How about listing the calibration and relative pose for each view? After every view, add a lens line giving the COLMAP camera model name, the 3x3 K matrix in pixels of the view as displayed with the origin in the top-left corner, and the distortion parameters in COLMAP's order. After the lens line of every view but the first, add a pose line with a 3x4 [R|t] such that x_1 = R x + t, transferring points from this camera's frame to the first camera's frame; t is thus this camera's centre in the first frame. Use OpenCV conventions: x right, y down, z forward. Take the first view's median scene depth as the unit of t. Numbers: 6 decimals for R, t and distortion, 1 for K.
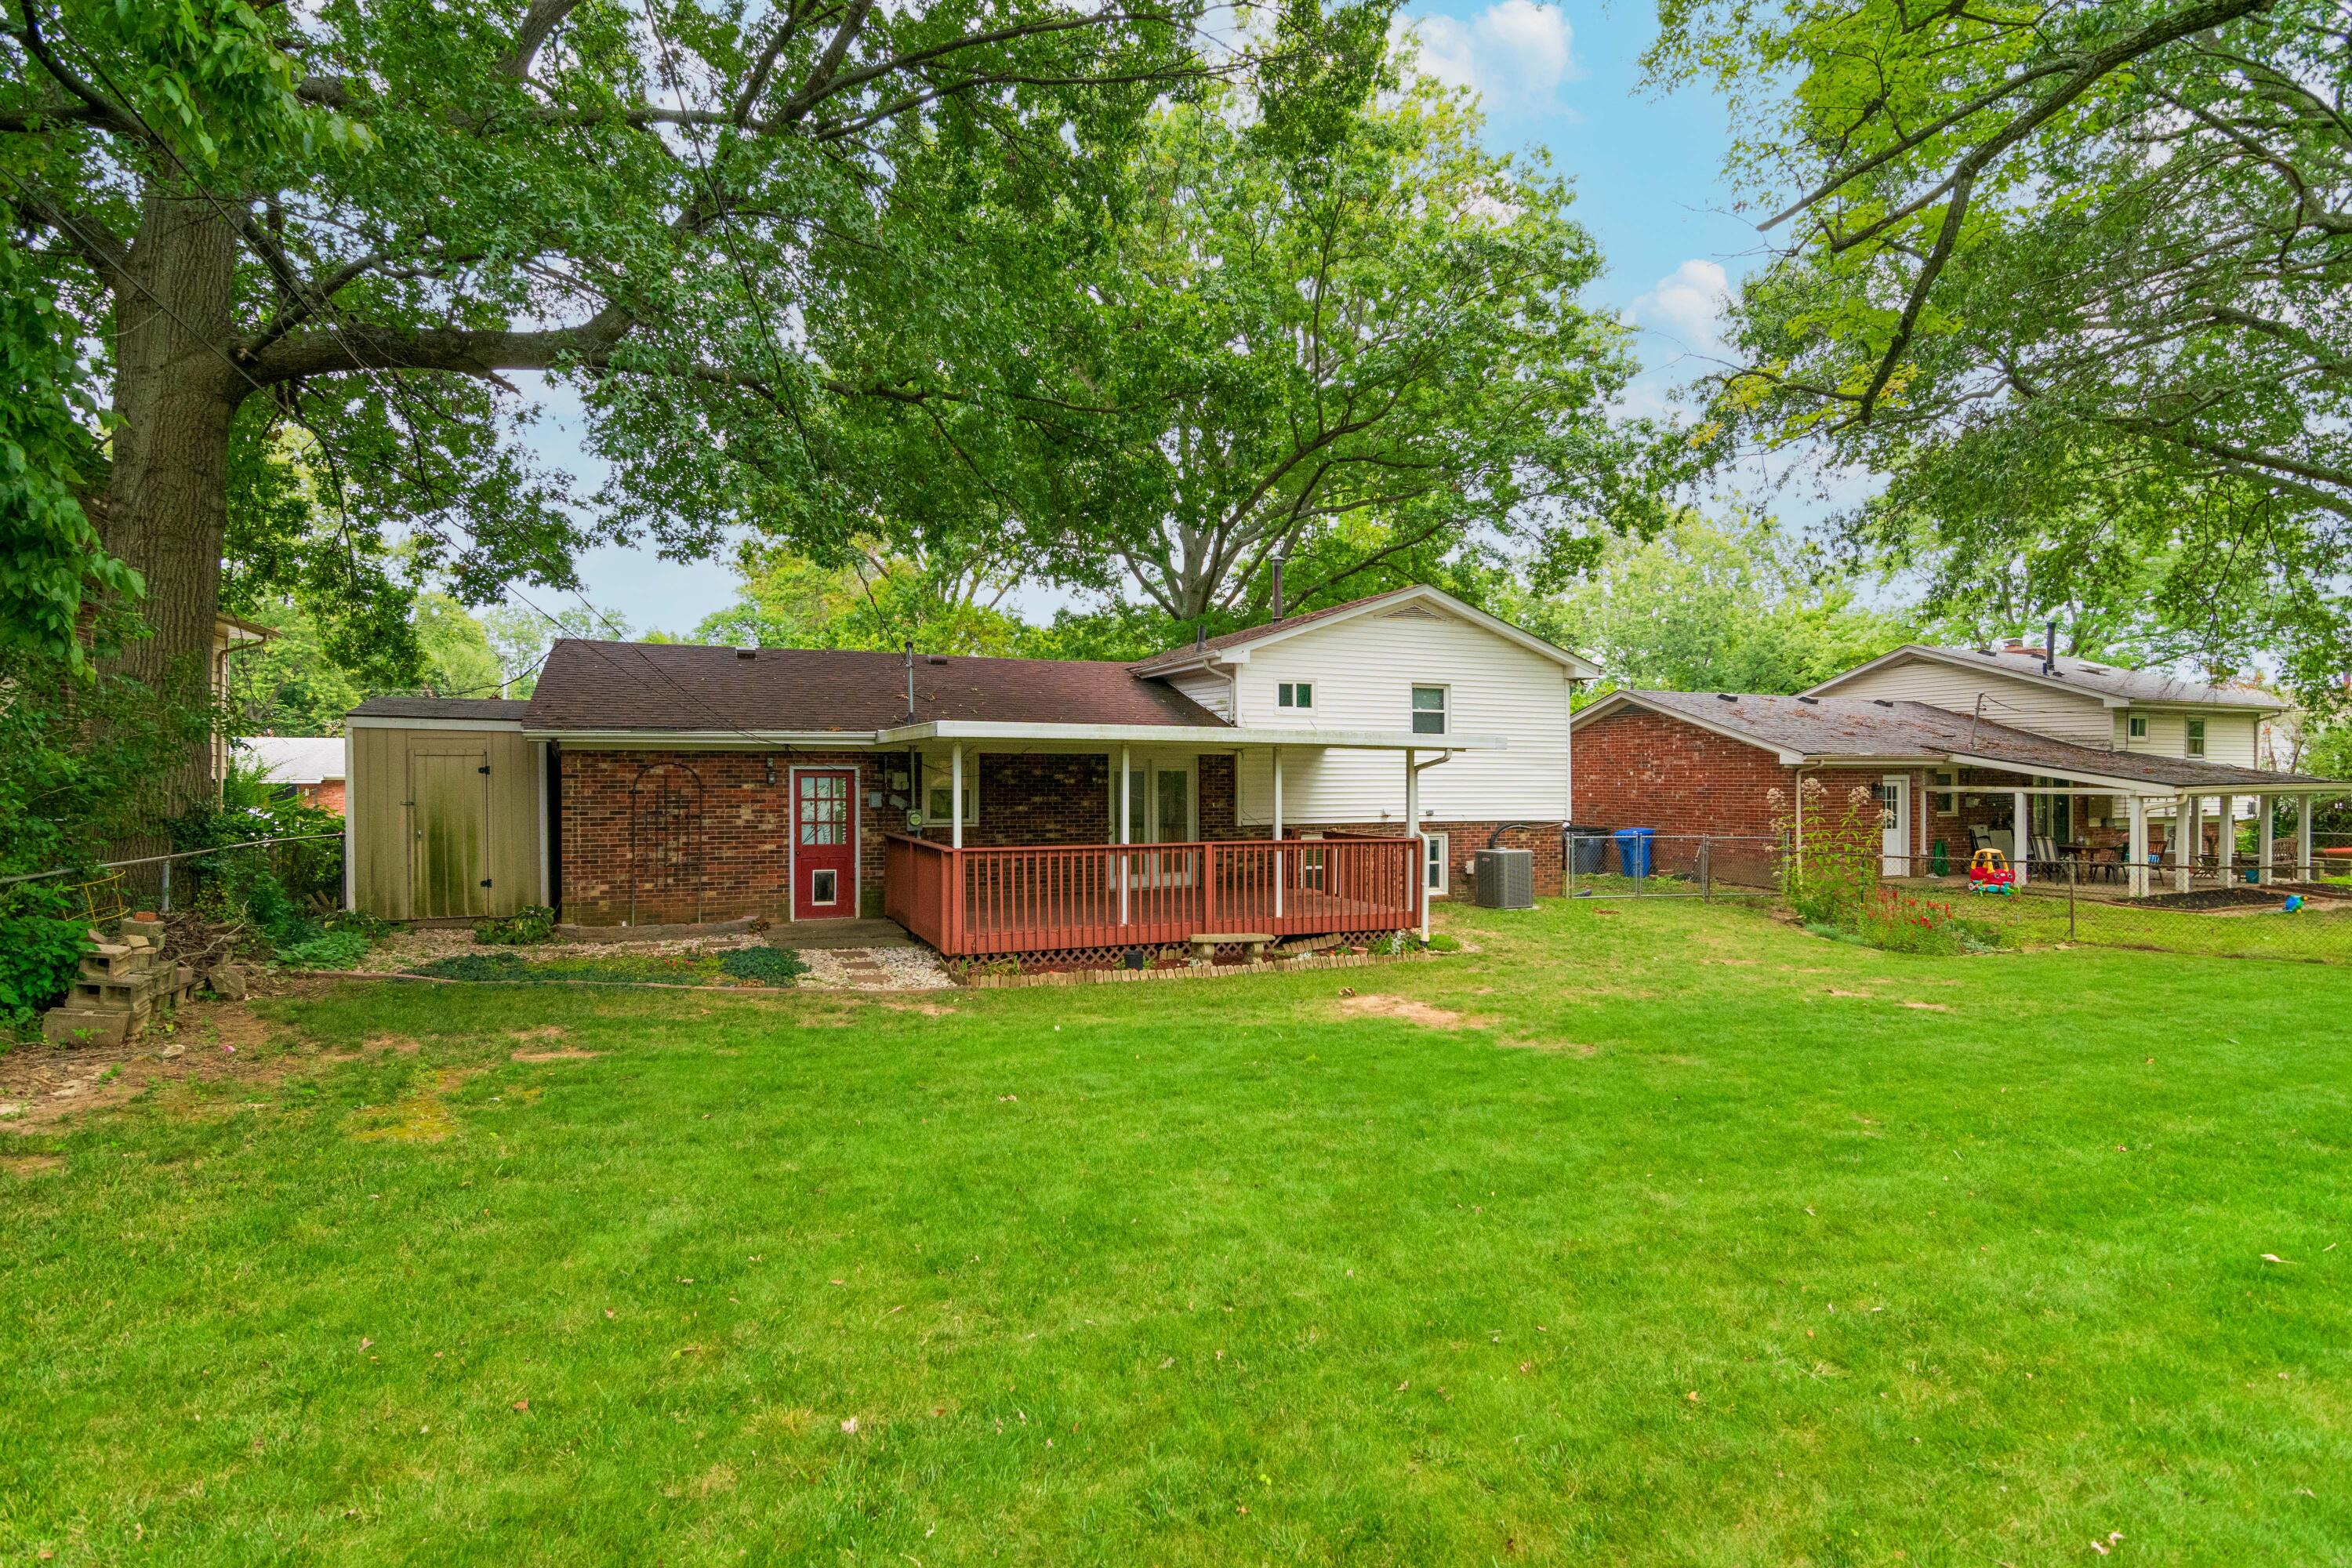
lens RADIAL K [[1188.2, 0, 1188.7], [0, 1188.2, 801.2], [0, 0, 1]] dist [-0.008039, -0.002523]
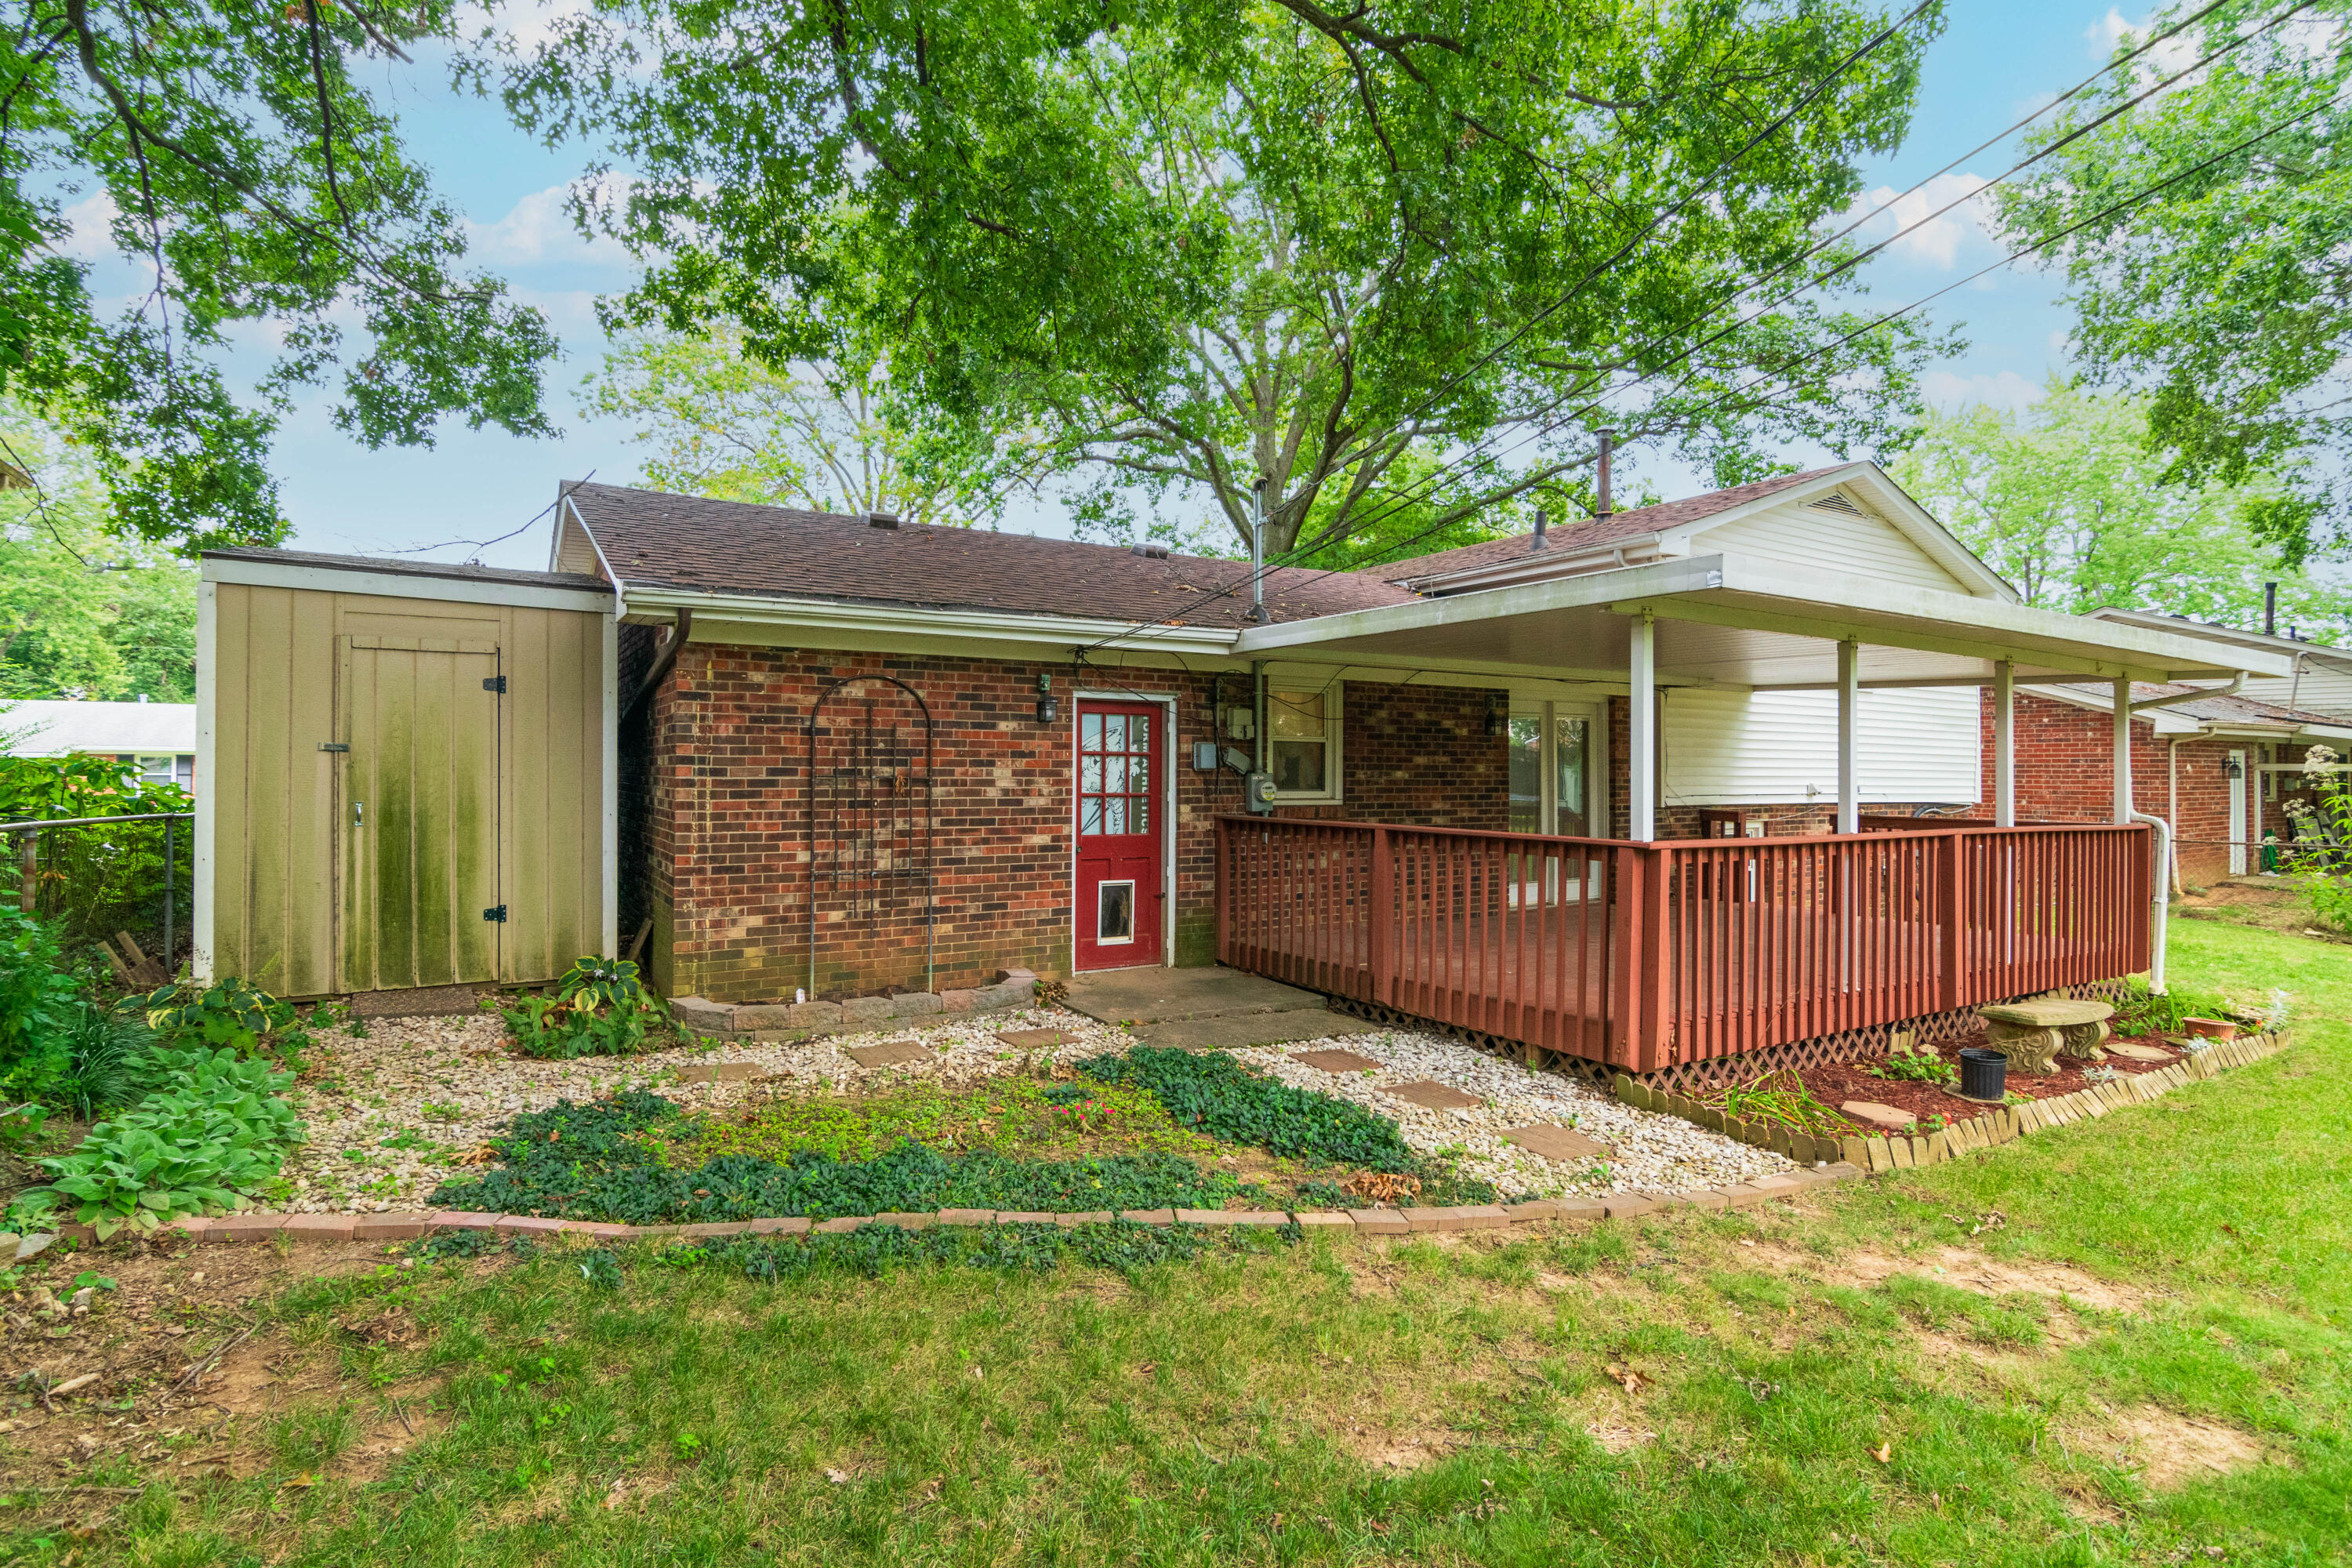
lens RADIAL K [[1188.2, 0, 1167.9], [0, 1188.2, 763.8], [0, 0, 1]] dist [-0.008039, -0.002523]
pose [[0.991927, 0.006963, 0.126617, -0.351342], [-0.003740, 0.999663, -0.025670, 0.017234], [-0.126753, 0.024990, 0.991619, 0.440915]]
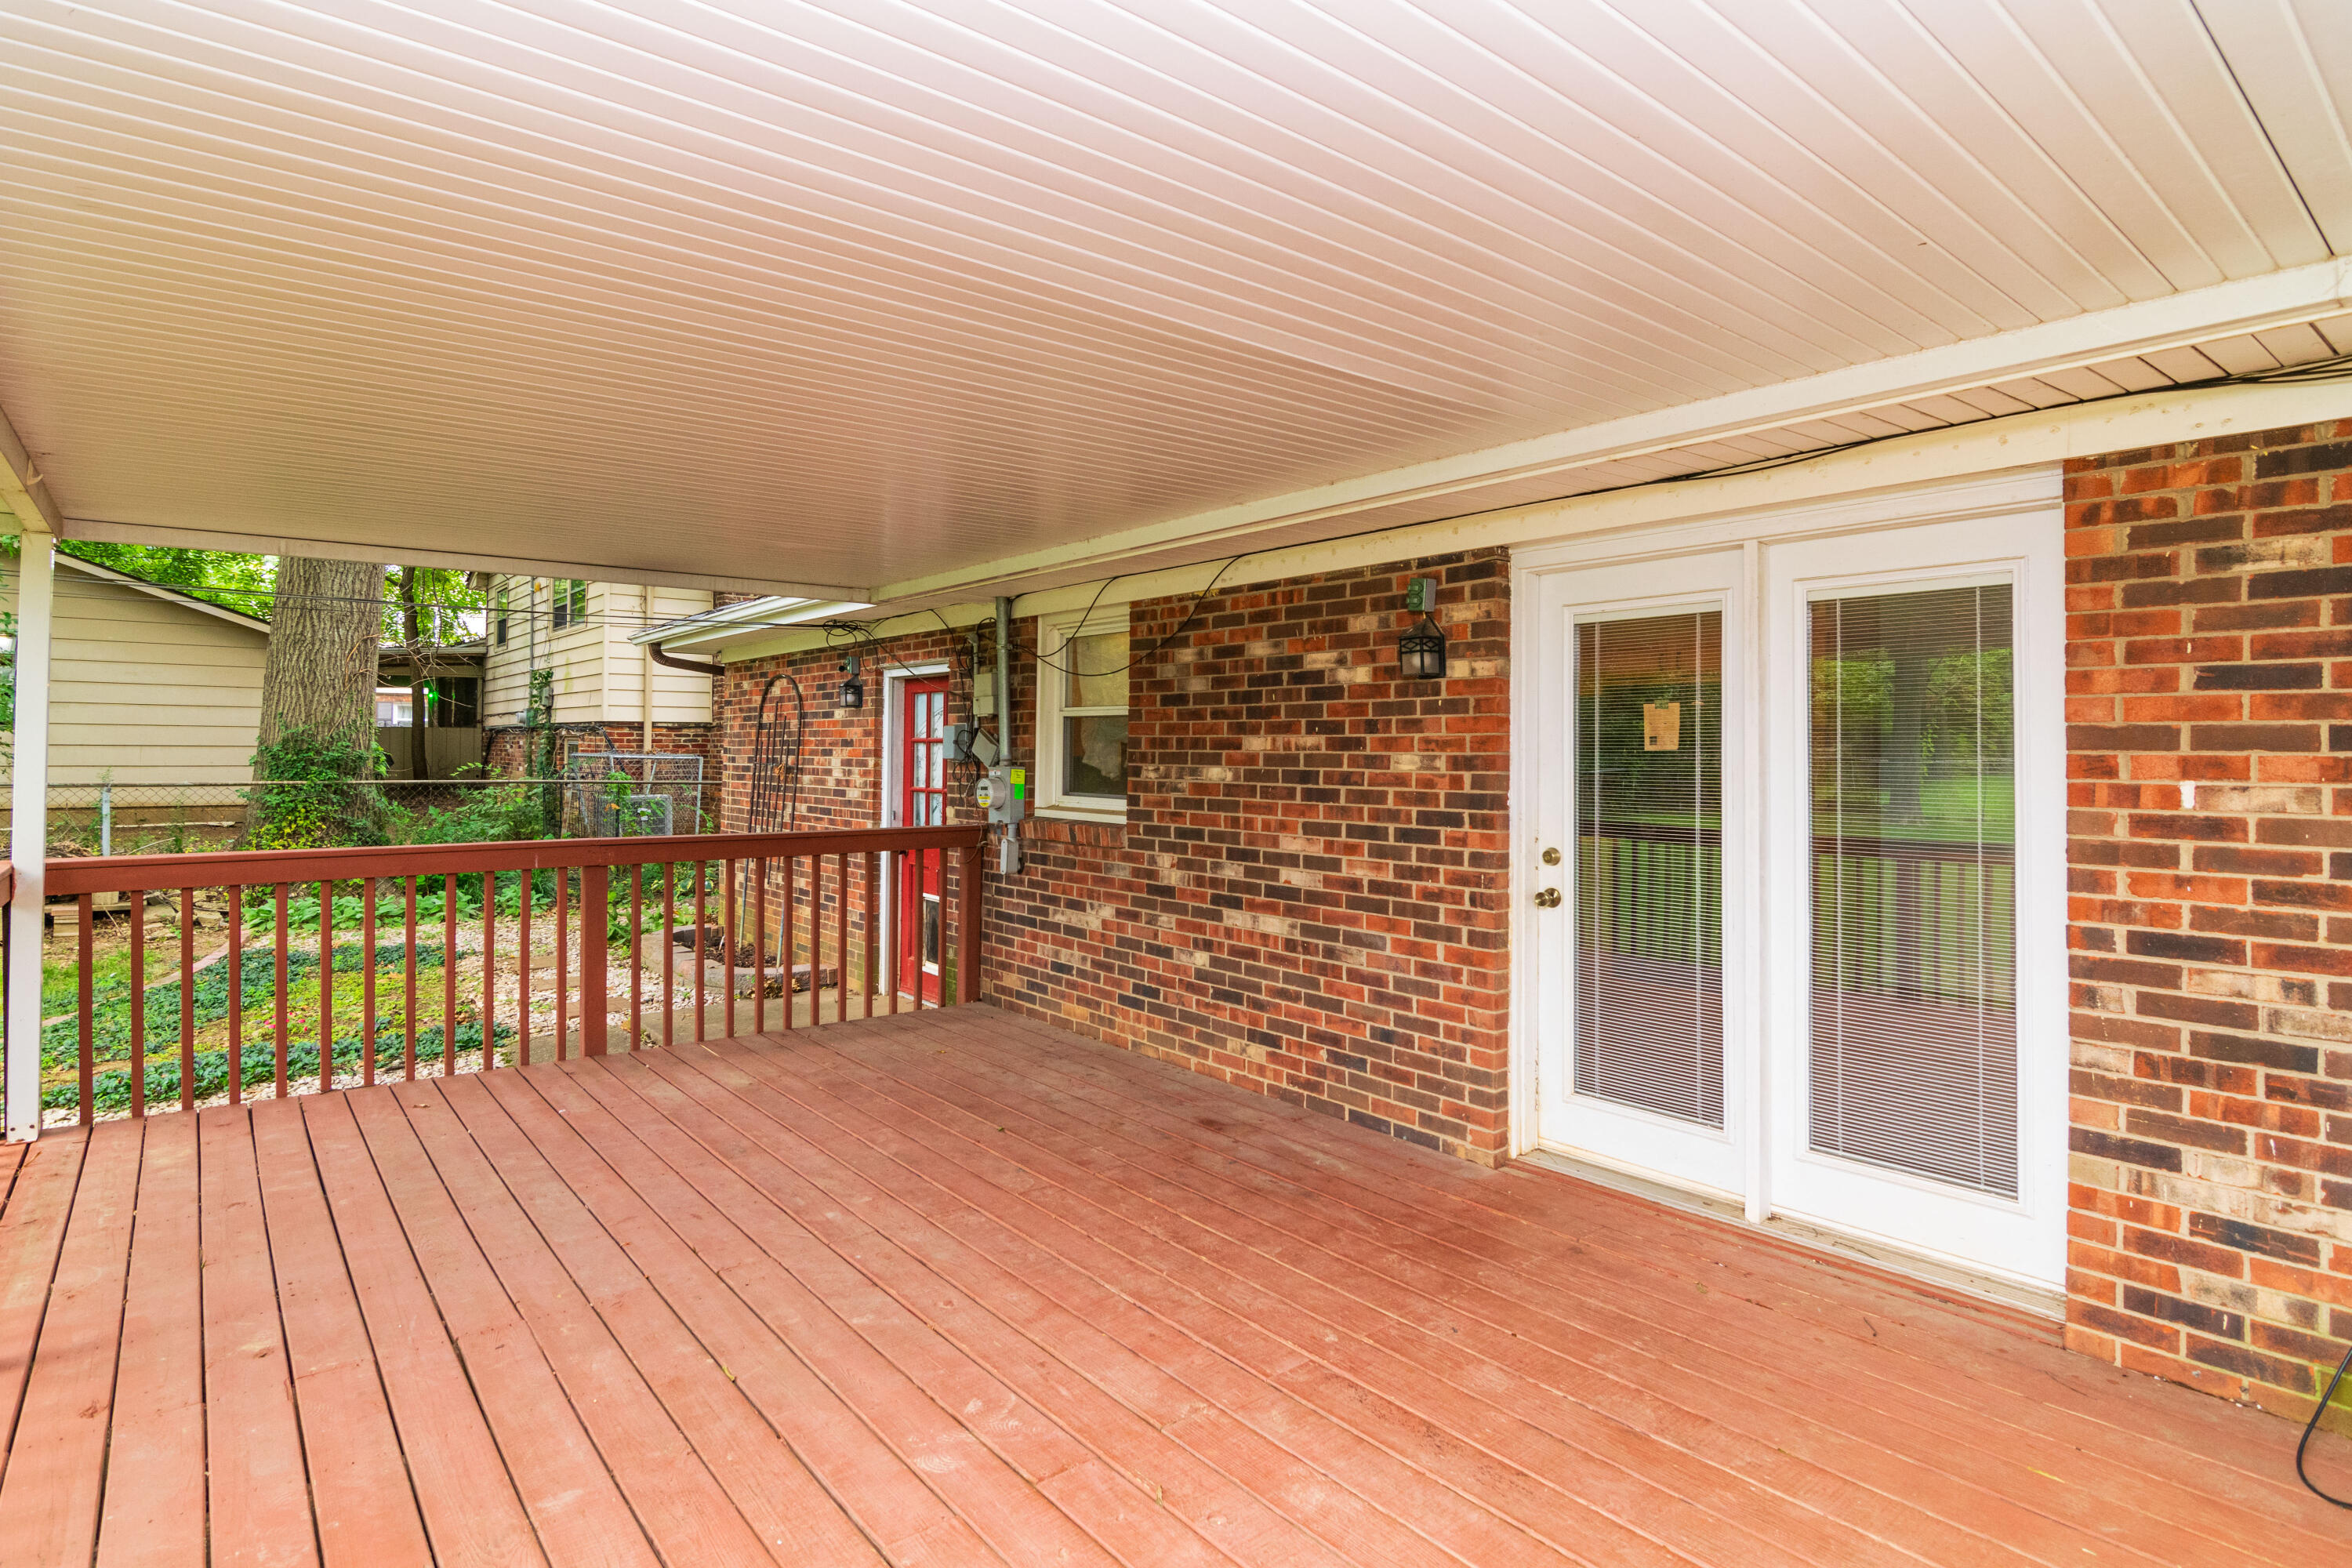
lens RADIAL K [[1188.2, 0, 1106.8], [0, 1188.2, 733.1], [0, 0, 1]] dist [-0.008039, -0.002523]
pose [[0.225430, -0.007790, -0.974228, 0.149758], [-0.019982, 0.999721, -0.012617, 0.000088], [0.974054, 0.022311, 0.225211, 0.954299]]
